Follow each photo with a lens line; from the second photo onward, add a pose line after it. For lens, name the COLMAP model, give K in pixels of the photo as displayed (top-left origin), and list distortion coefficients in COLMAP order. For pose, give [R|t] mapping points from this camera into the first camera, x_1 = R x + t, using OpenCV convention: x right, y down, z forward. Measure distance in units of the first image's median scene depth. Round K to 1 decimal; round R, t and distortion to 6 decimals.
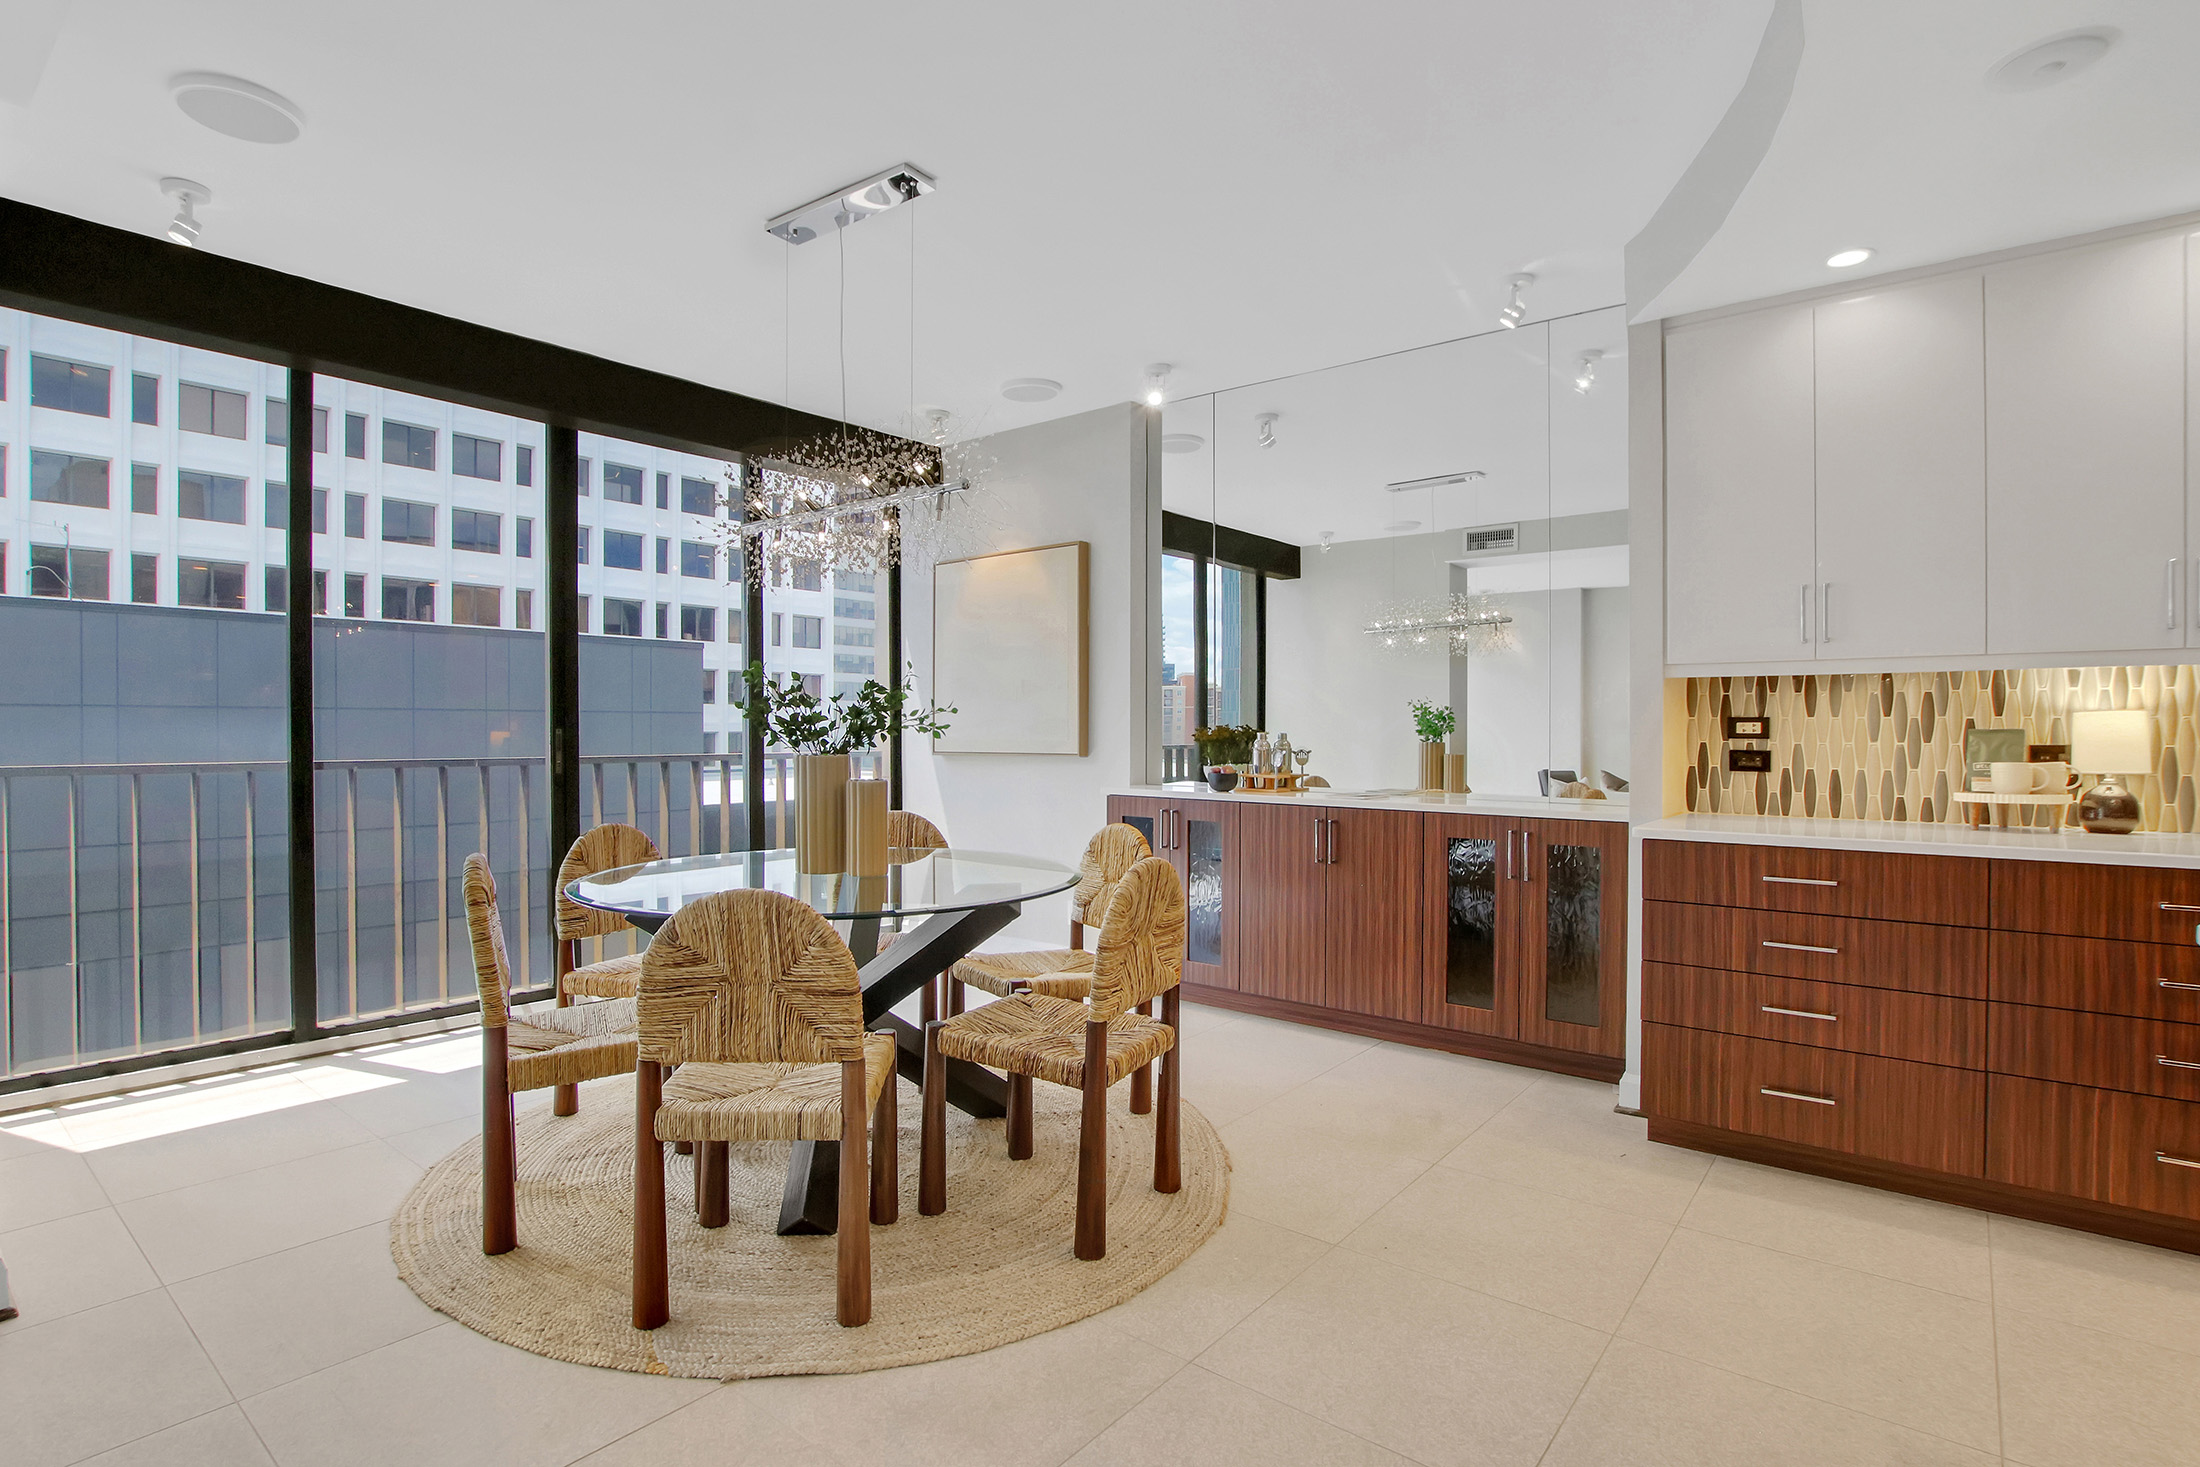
lens RADIAL K [[1066.0, 0, 1074.8], [0, 1066.0, 733.2], [0, 0, 1]] dist [-0.020753, -0.000855]
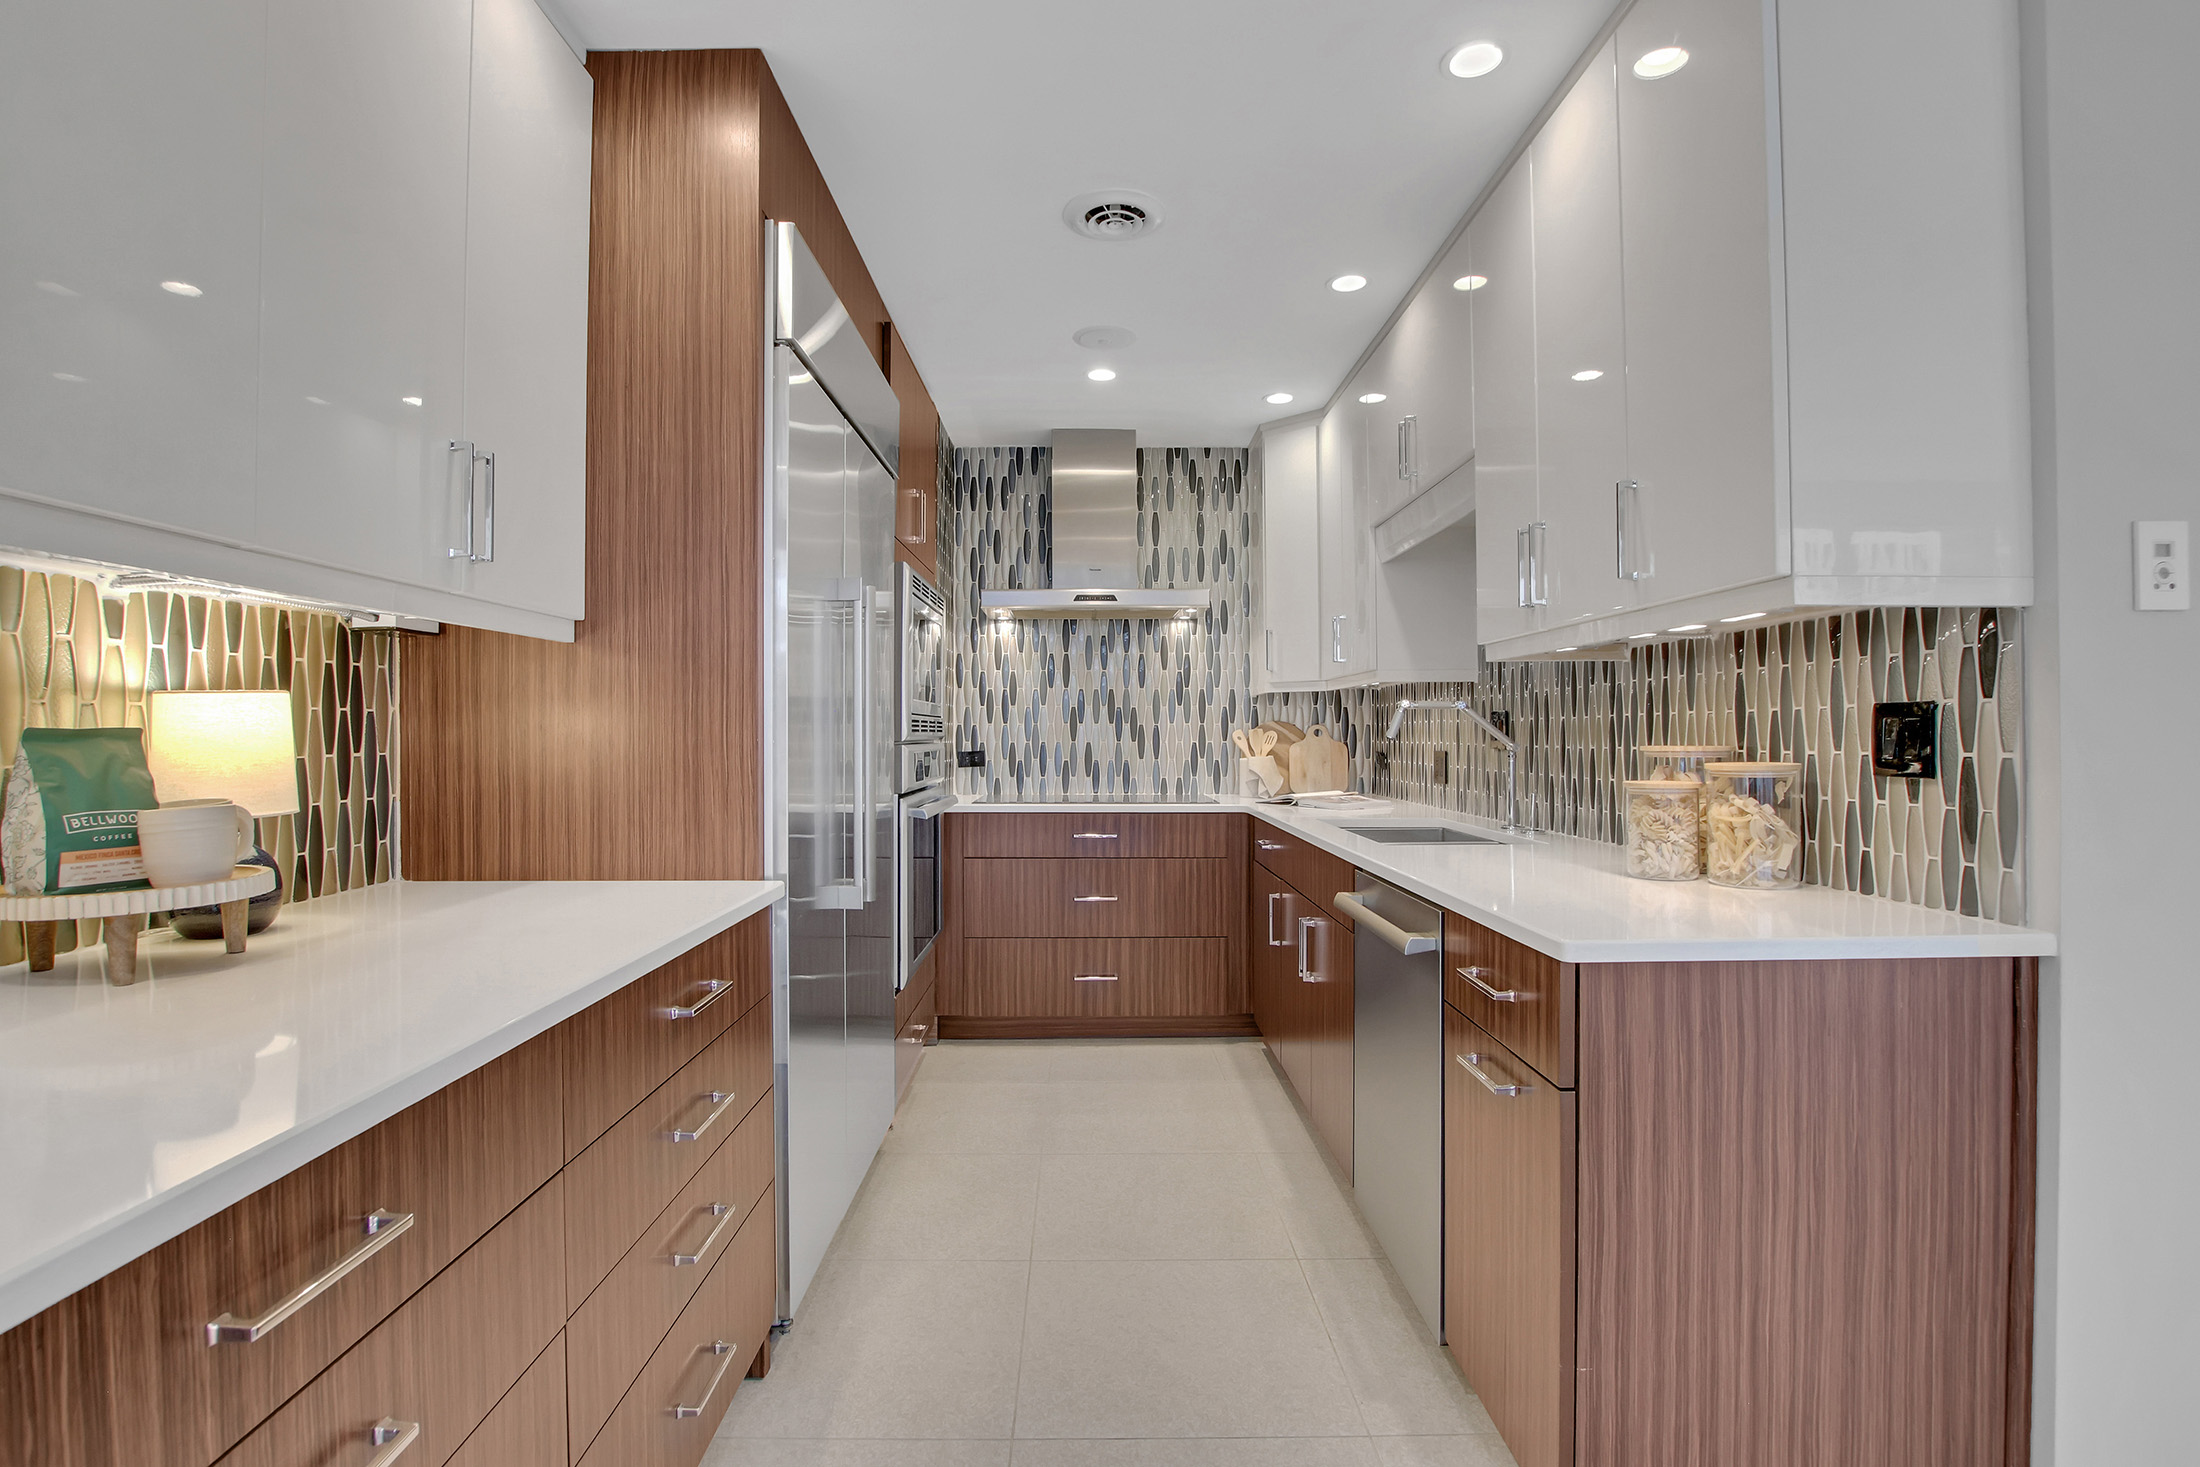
lens RADIAL K [[1034.7, 0, 1090.8], [0, 1034.7, 728.5], [0, 0, 1]] dist [-0.036610, 0.007331]
pose [[-0.644672, 0.001179, 0.764459, 0.284094], [0.002711, 0.999996, 0.000744, -0.002852], [-0.764455, 0.002552, -0.644672, 0.813687]]
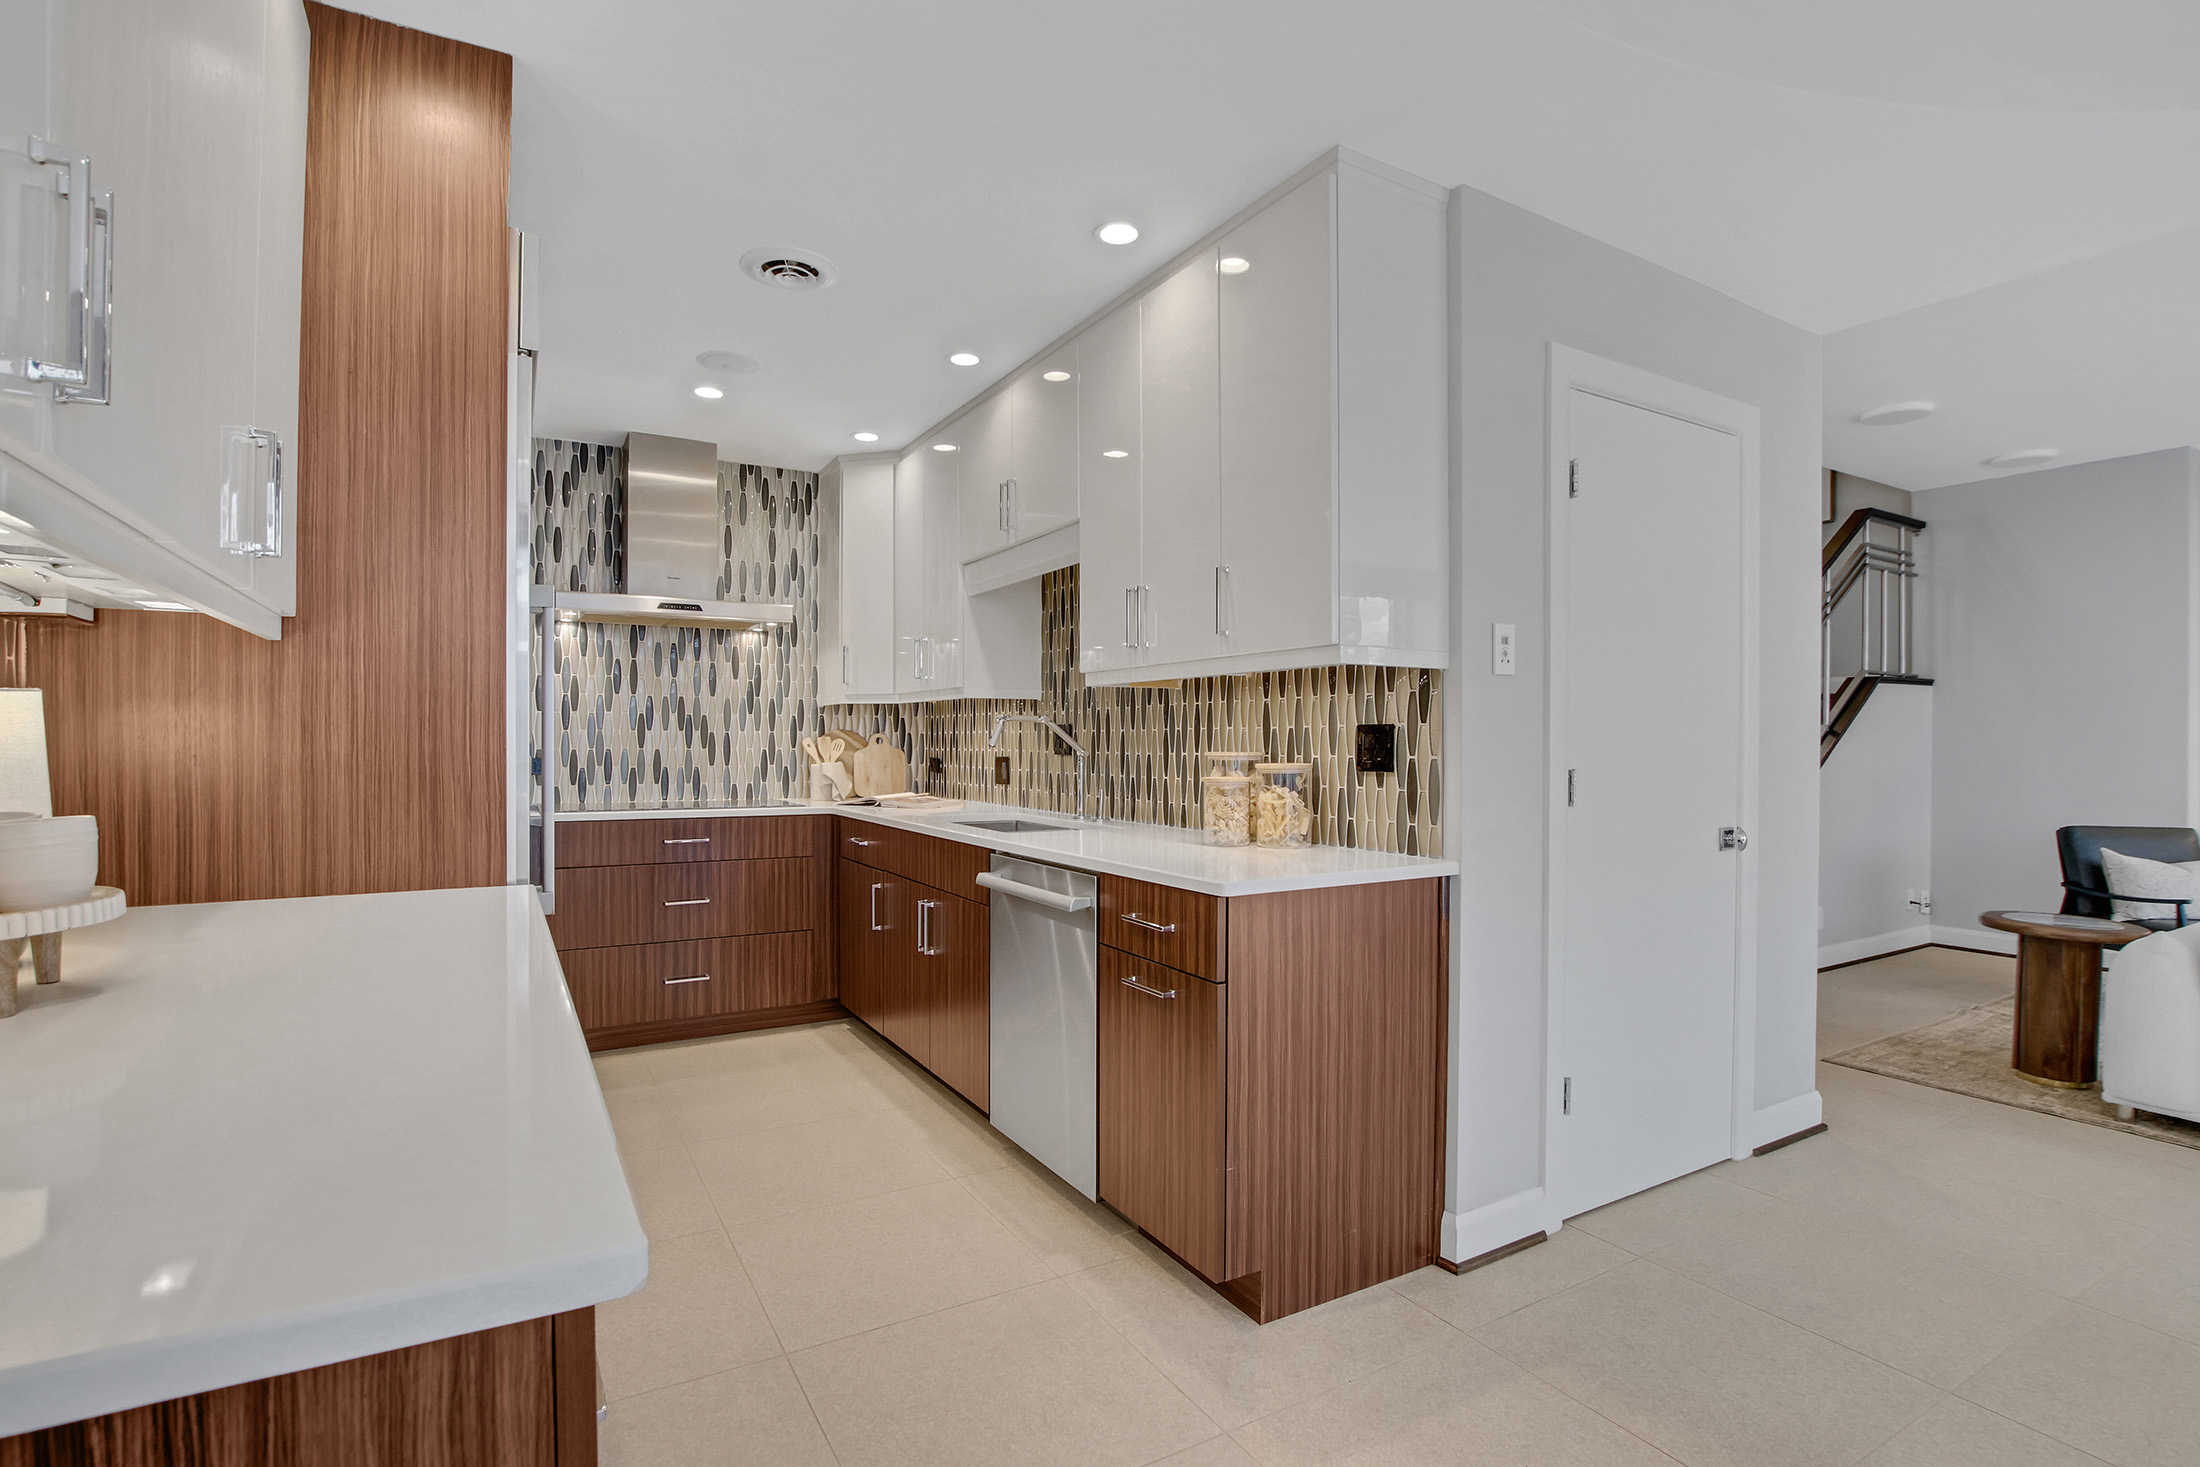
lens RADIAL K [[1034.7, 0, 1072.8], [0, 1034.7, 746.0], [0, 0, 1]] dist [-0.036610, 0.007331]
pose [[-0.934860, -0.008473, 0.354917, 0.337898], [-0.005534, 0.999941, 0.009296, -0.003584], [-0.354975, 0.006726, -0.934852, 1.002888]]
